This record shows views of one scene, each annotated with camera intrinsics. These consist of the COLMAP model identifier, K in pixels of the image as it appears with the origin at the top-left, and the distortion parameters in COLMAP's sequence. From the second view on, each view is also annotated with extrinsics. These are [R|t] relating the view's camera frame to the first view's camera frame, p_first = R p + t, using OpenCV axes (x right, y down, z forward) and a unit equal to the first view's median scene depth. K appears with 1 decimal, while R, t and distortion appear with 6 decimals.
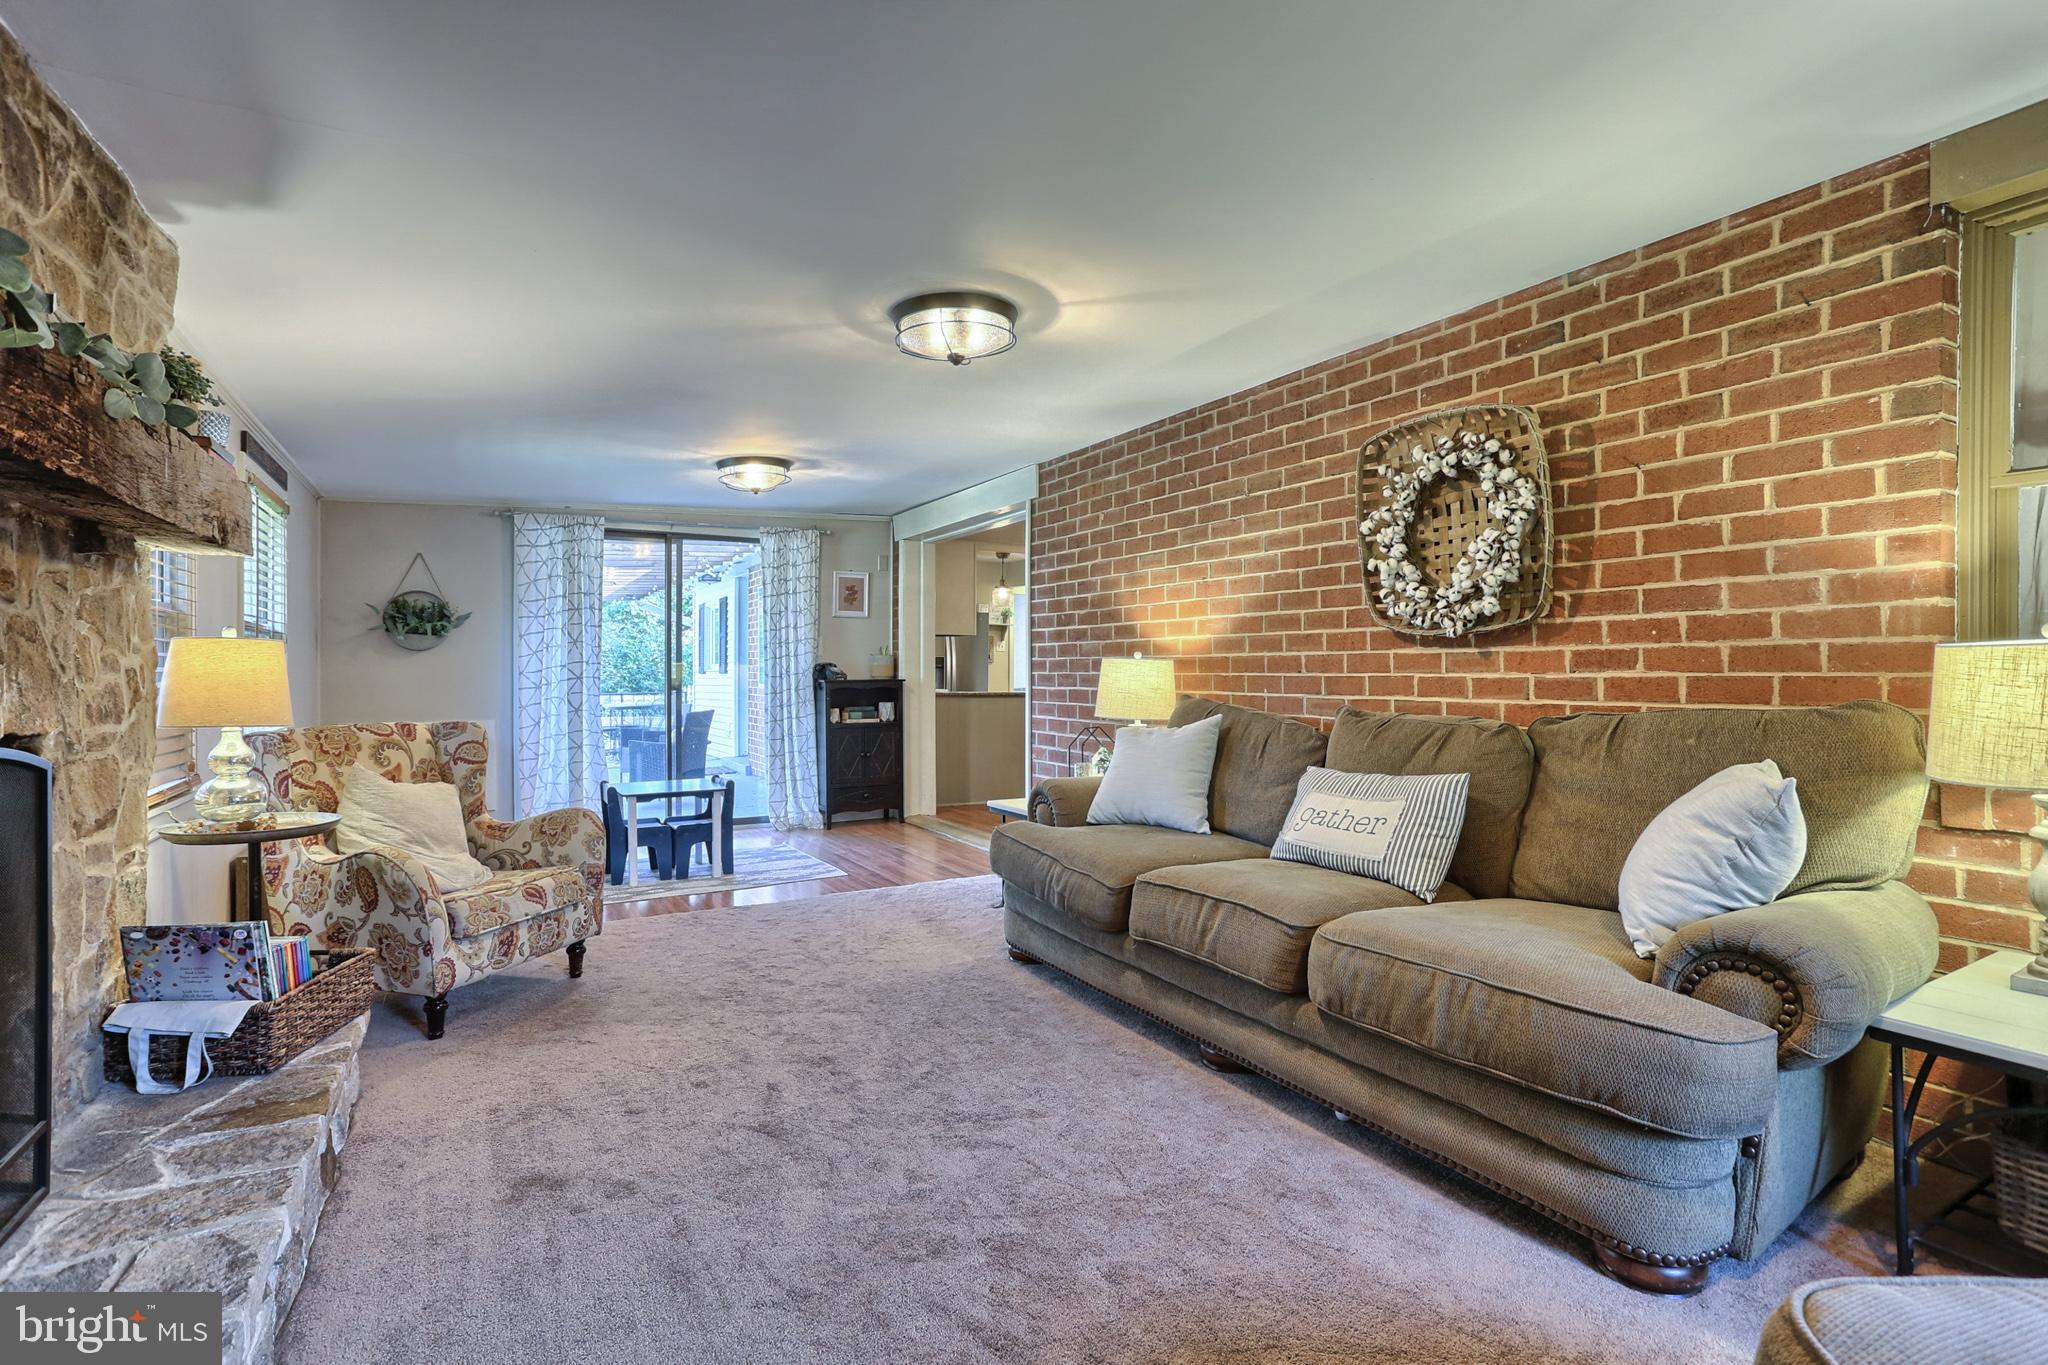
lens RADIAL K [[978.5, 0, 1007.4], [0, 978.5, 676.8], [0, 0, 1]] dist [-0.013043, 0.005696]
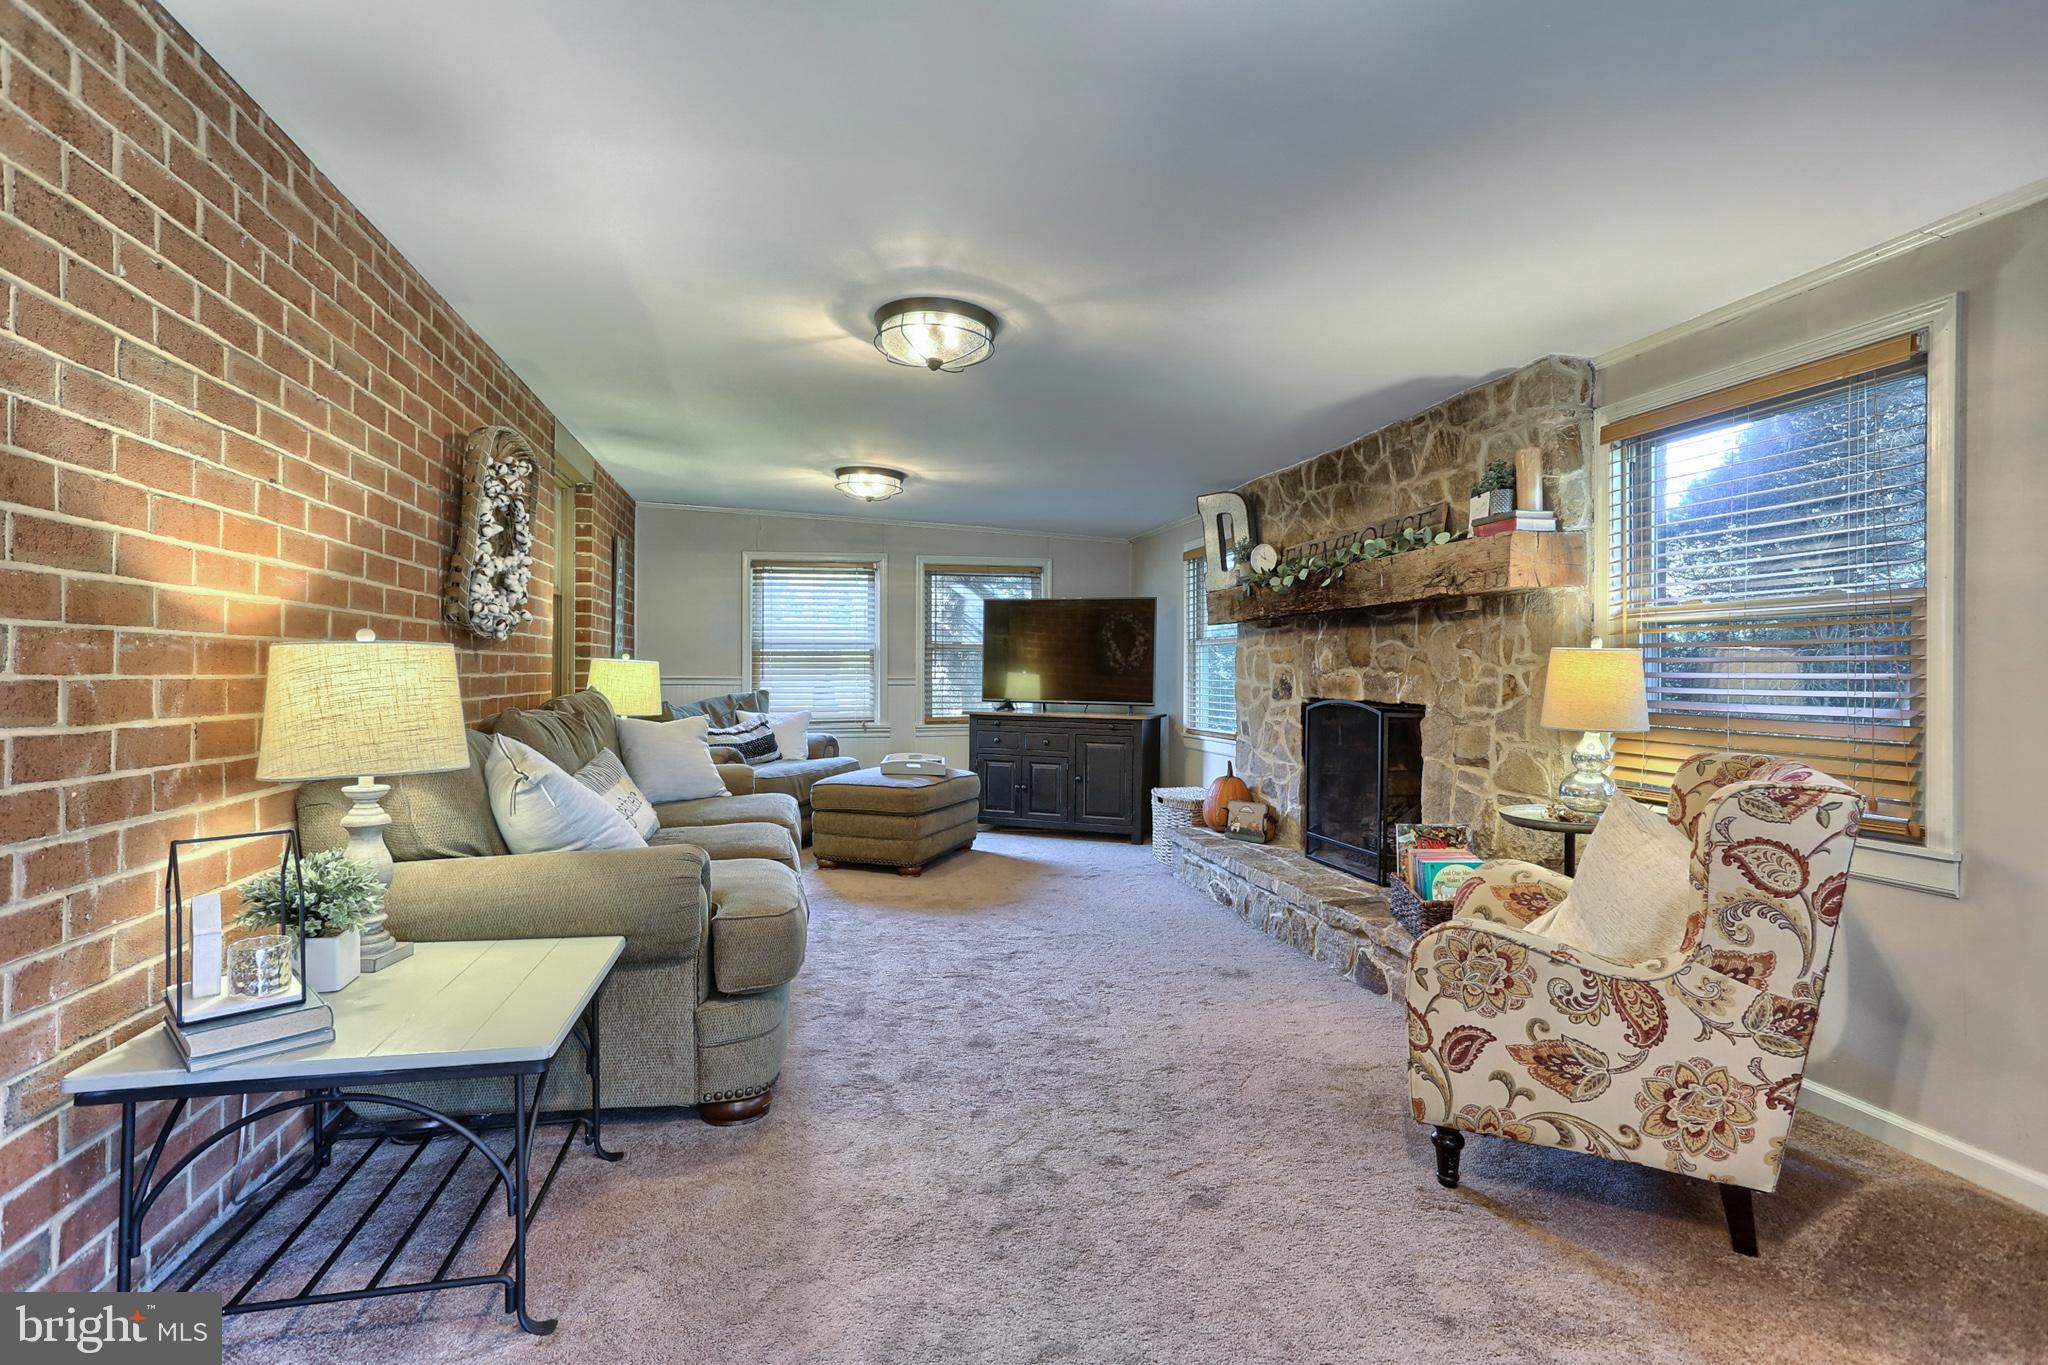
lens RADIAL K [[978.5, 0, 1013.3], [0, 978.5, 677.6], [0, 0, 1]] dist [-0.013043, 0.005696]
pose [[-0.958641, -0.007224, 0.284526, -0.298292], [-0.004344, 0.999933, 0.010752, -0.008753], [-0.284585, 0.009072, -0.958608, 1.377030]]
